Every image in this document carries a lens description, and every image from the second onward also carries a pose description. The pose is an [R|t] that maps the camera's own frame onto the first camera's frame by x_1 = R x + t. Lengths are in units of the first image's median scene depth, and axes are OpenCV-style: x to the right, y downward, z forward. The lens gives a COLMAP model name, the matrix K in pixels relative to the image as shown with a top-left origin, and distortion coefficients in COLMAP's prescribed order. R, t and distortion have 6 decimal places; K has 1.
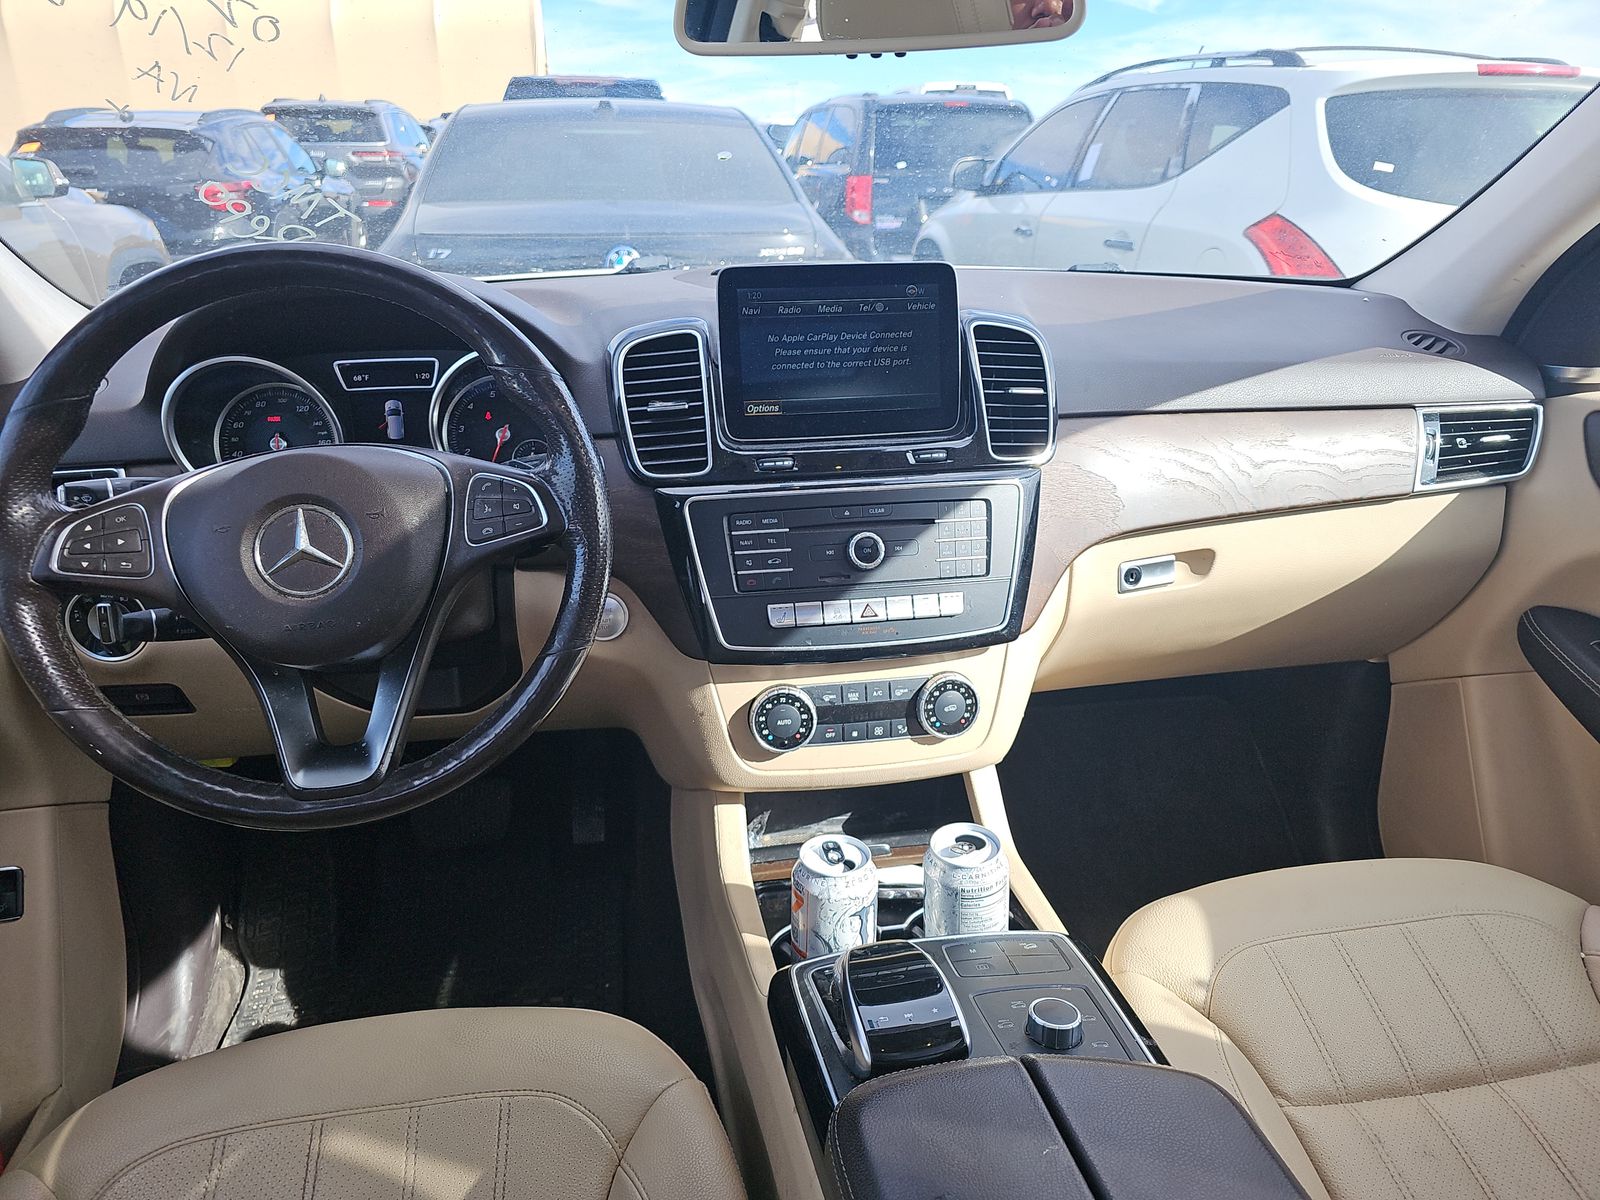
lens RADIAL K [[988.1, 0, 800.0], [0, 988.1, 600.0], [0, 0, 1]] dist [-0.004852, -0.003886]
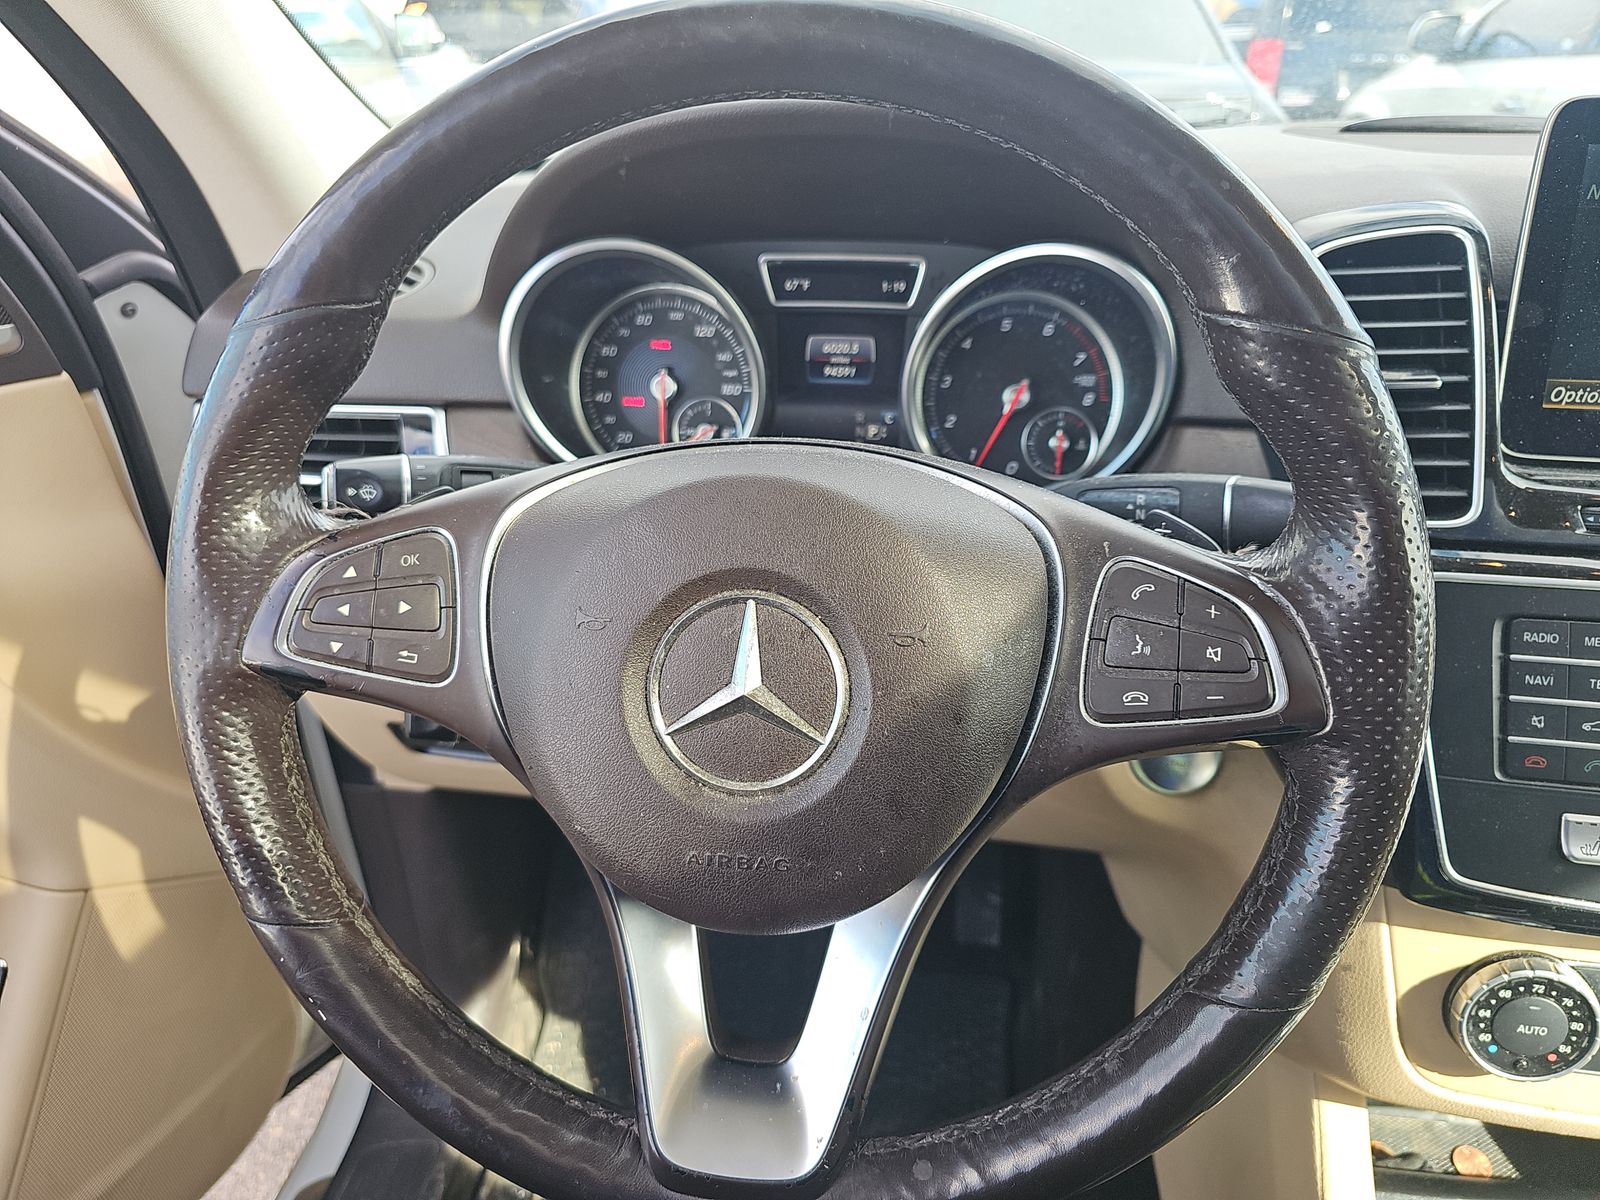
lens RADIAL K [[1028.1, 0, 800.0], [0, 1028.1, 600.0], [0, 0, 1]] dist [-0.000437, -0.002135]
pose [[0.951386, 0.137879, -0.275417, -0.260286], [-0.113858, 0.988303, 0.101458, -0.104815], [0.286185, -0.065168, 0.955956, 0.410778]]
